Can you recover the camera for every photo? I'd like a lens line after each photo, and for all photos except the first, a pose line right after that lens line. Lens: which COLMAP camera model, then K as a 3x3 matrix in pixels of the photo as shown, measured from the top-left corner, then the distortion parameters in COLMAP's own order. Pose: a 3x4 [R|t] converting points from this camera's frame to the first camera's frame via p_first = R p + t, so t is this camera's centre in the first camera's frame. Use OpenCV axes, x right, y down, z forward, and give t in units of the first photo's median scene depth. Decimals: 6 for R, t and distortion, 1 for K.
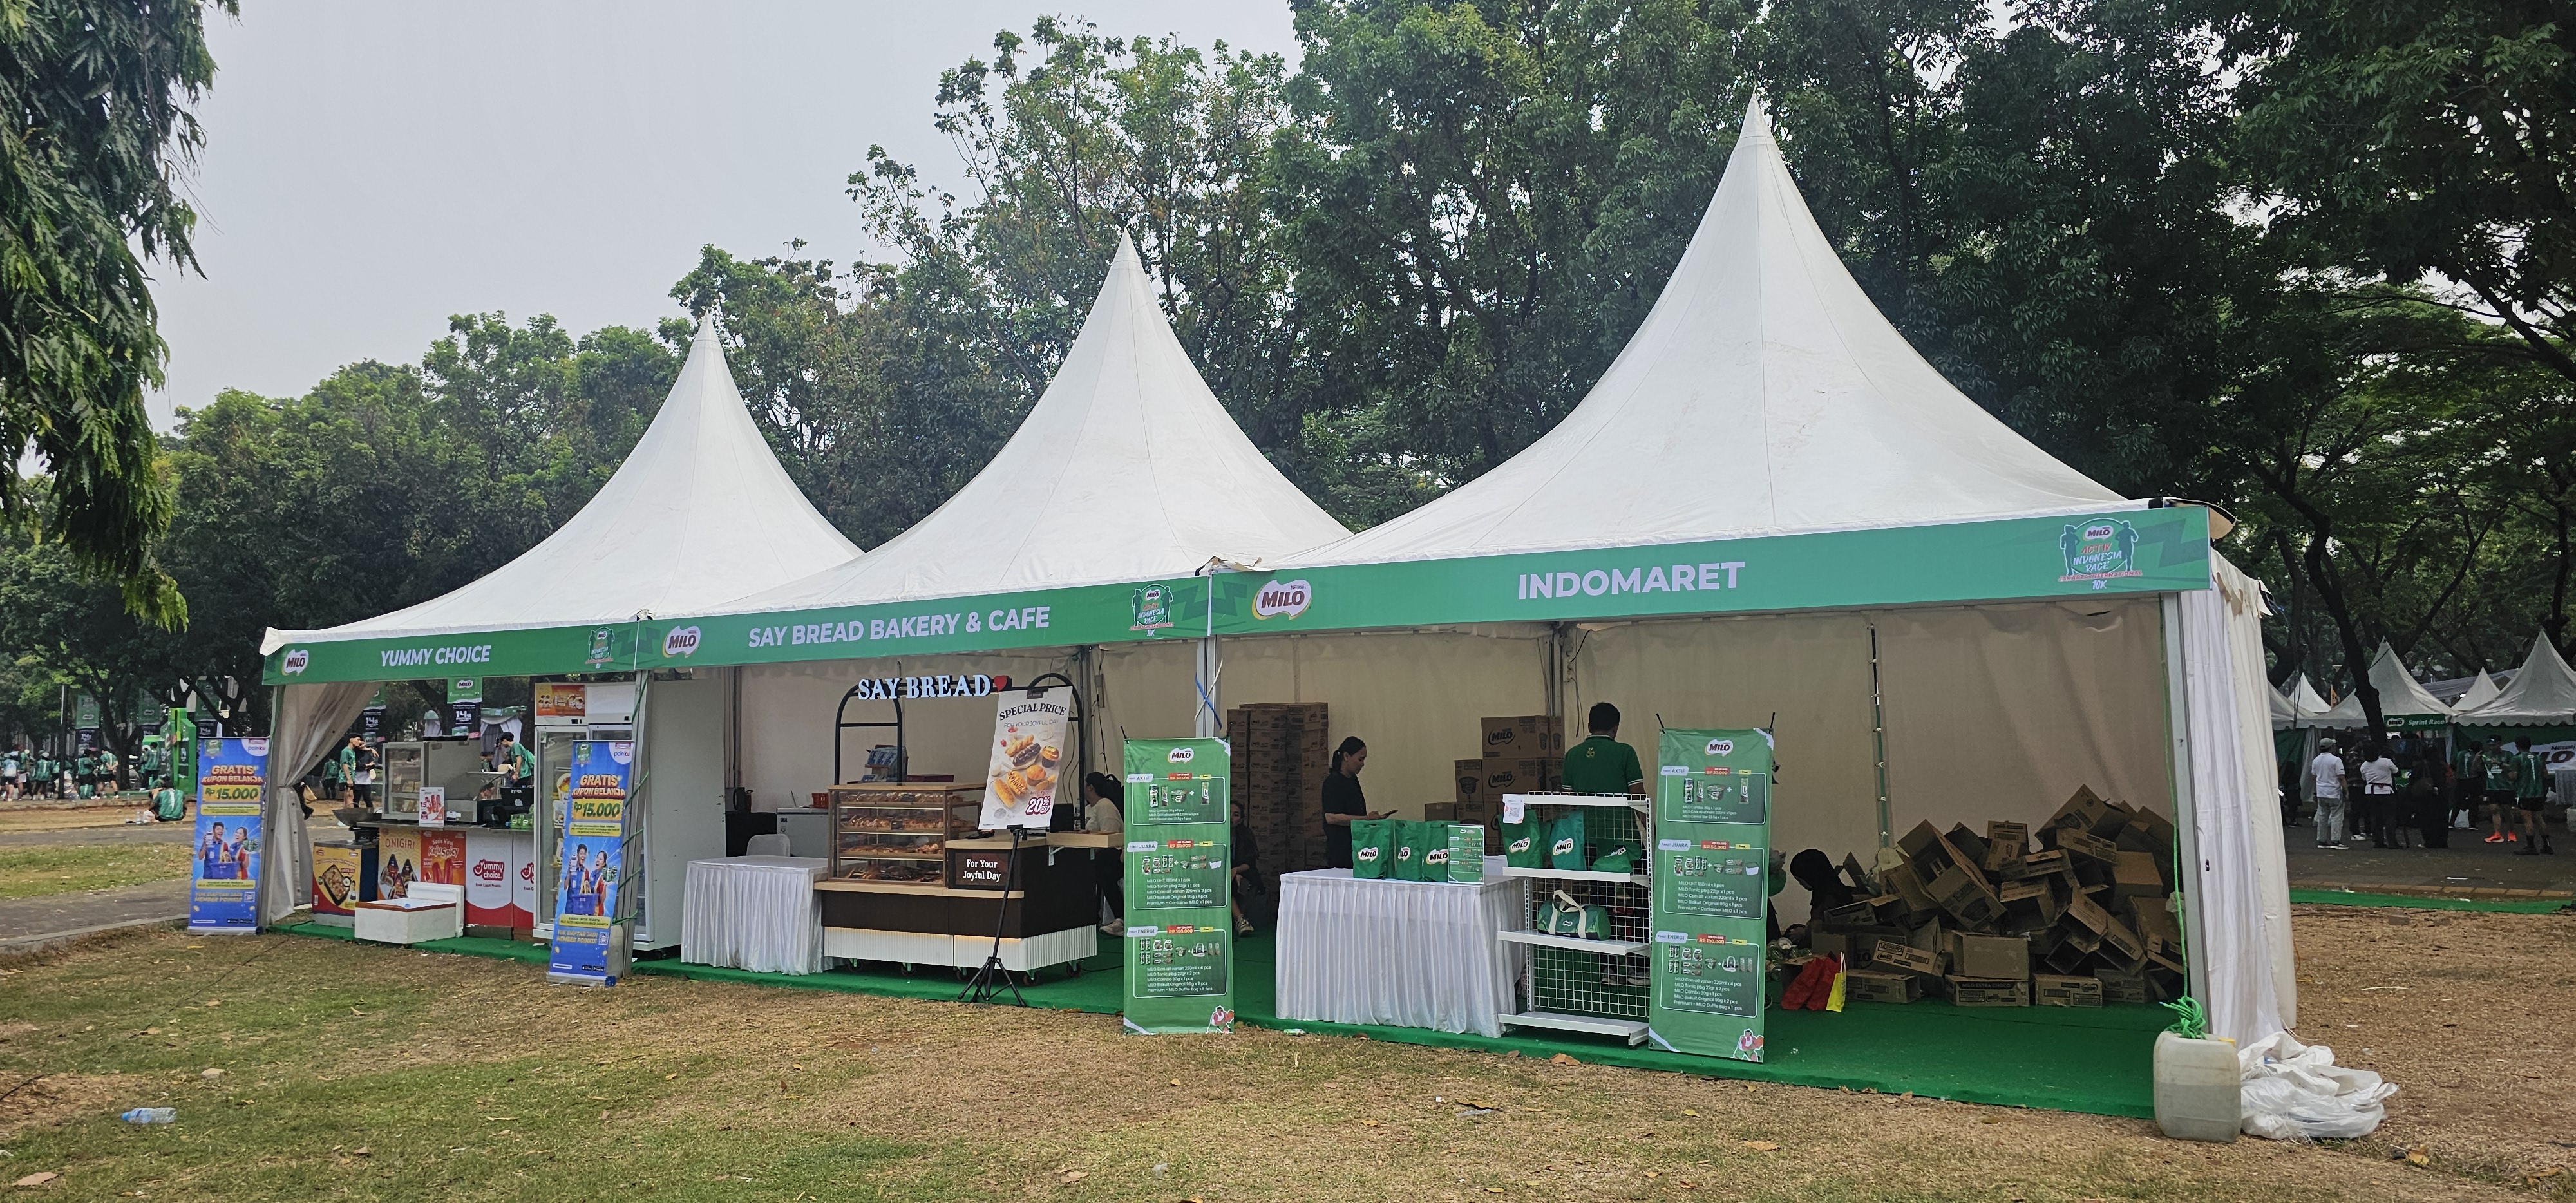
lens RADIAL K [[1750.6, 0, 1250.2], [0, 1750.6, 570.4], [0, 0, 1]] dist [0.082033, -0.091603]
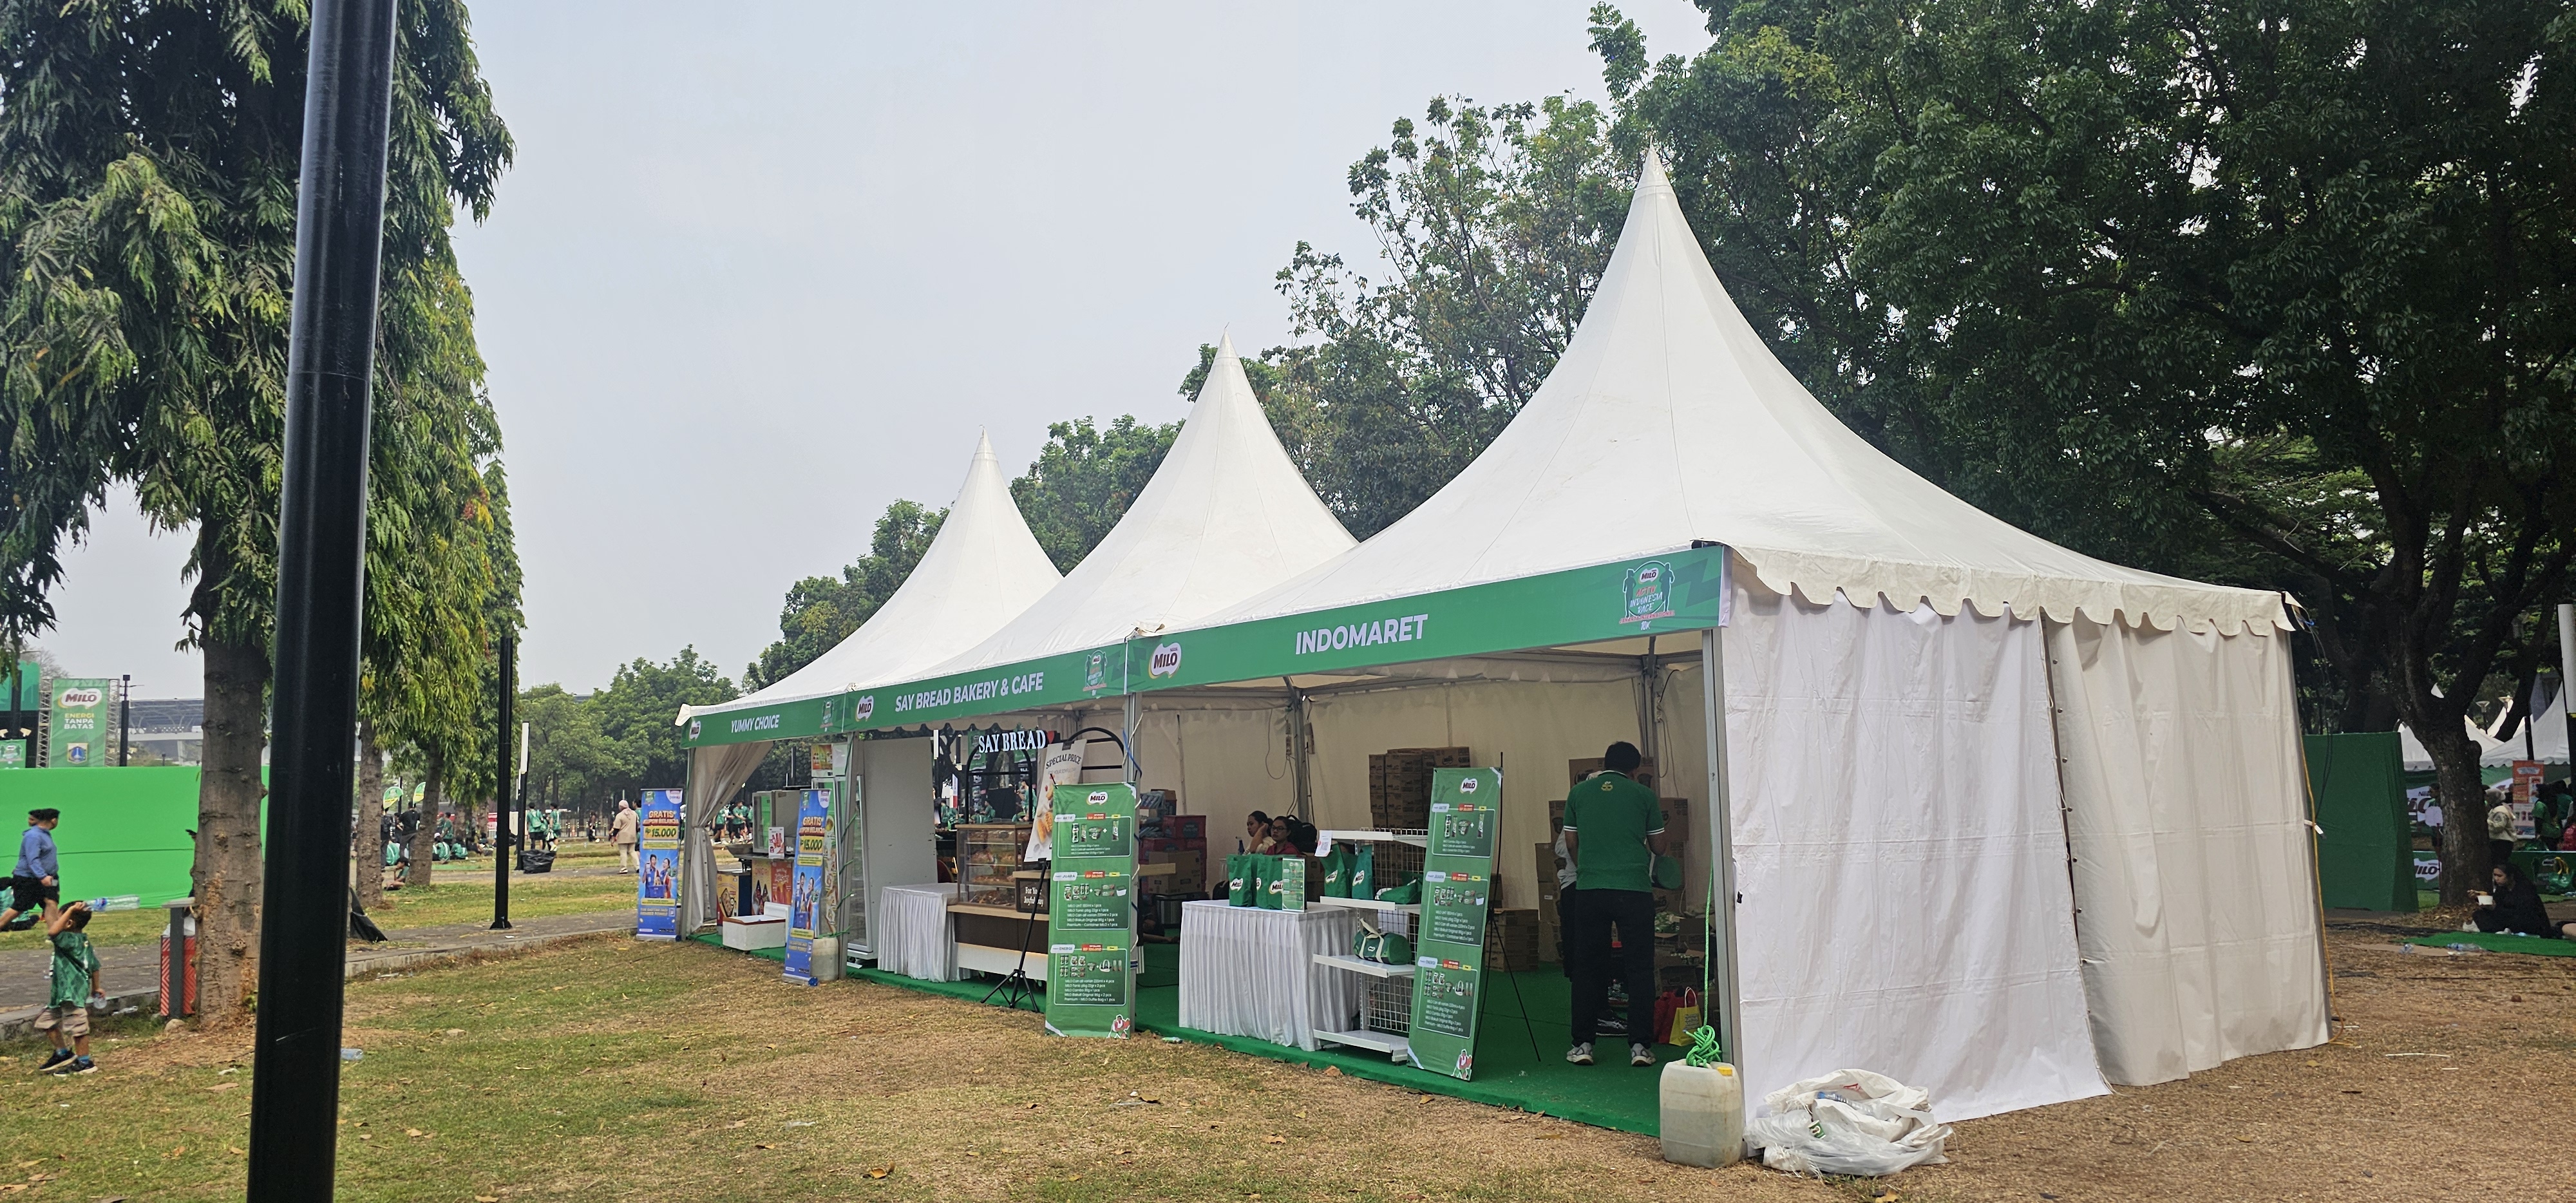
lens RADIAL K [[1745.2, 0, 1239.9], [0, 1745.2, 583.0], [0, 0, 1]] dist [0.083738, -0.087804]
pose [[0.916744, -0.056576, -0.395450, 0.395808], [0.049153, 0.998373, -0.028885, 0.000904], [0.396441, 0.007043, 0.918033, -0.023211]]
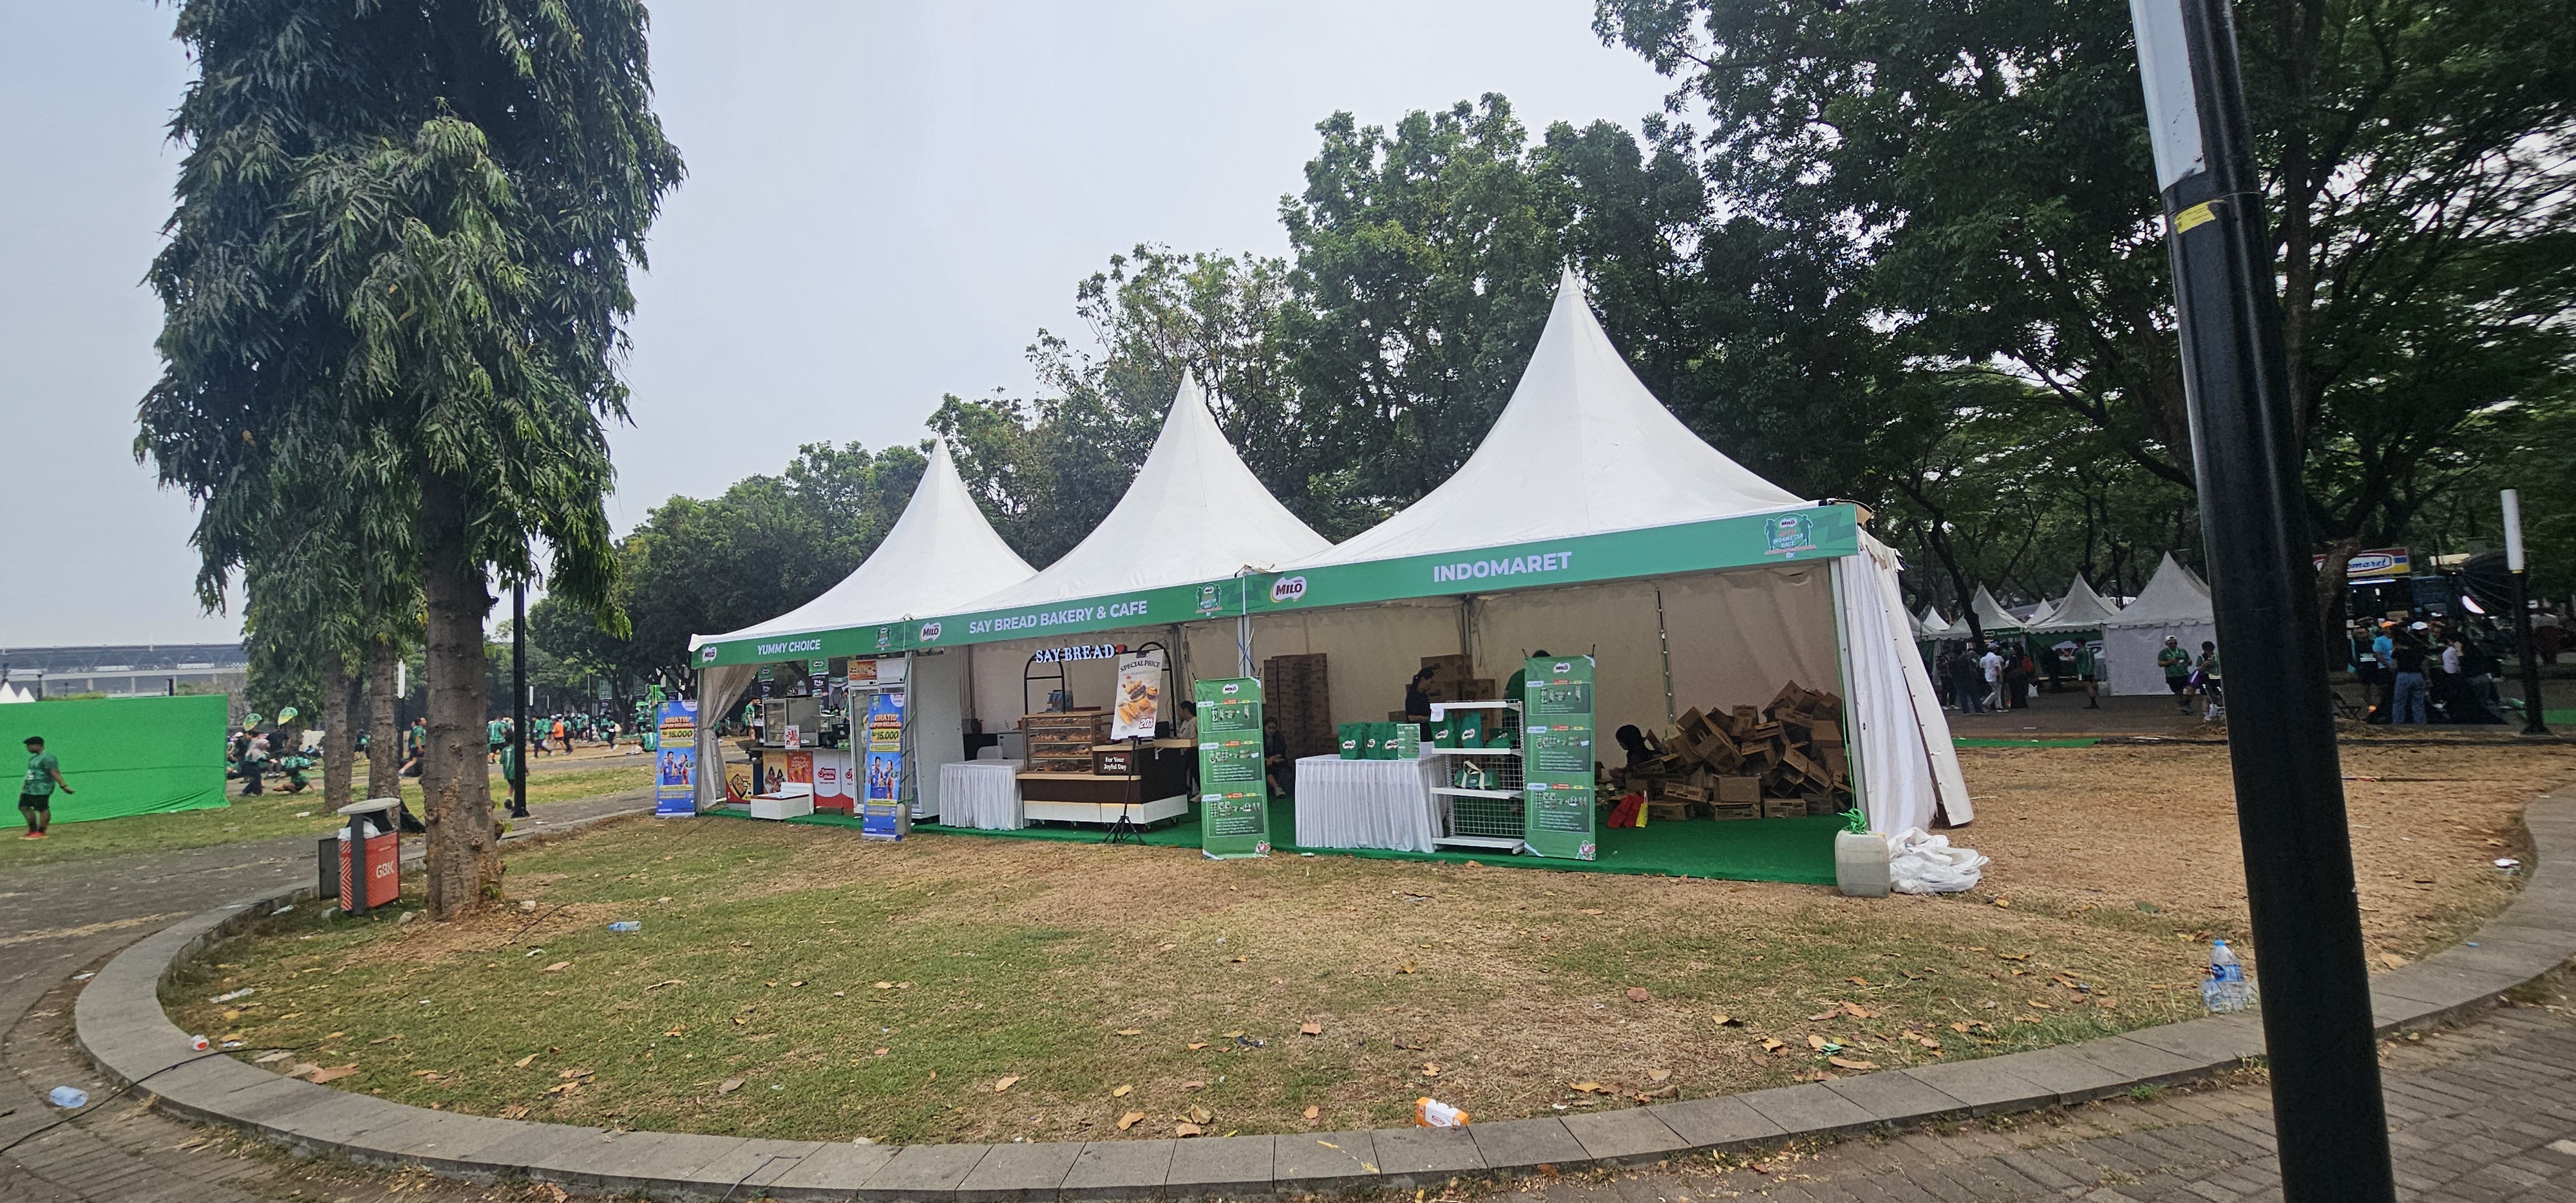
lens RADIAL K [[1069.5, 0, 1250.4], [0, 1069.5, 581.8], [0, 0, 1]] dist [0.001659, -0.006942]
pose [[0.998281, -0.047244, -0.034674, 0.013712], [0.047454, 0.998860, 0.005269, 0.002198], [0.034386, -0.006906, 0.999385, 0.009237]]
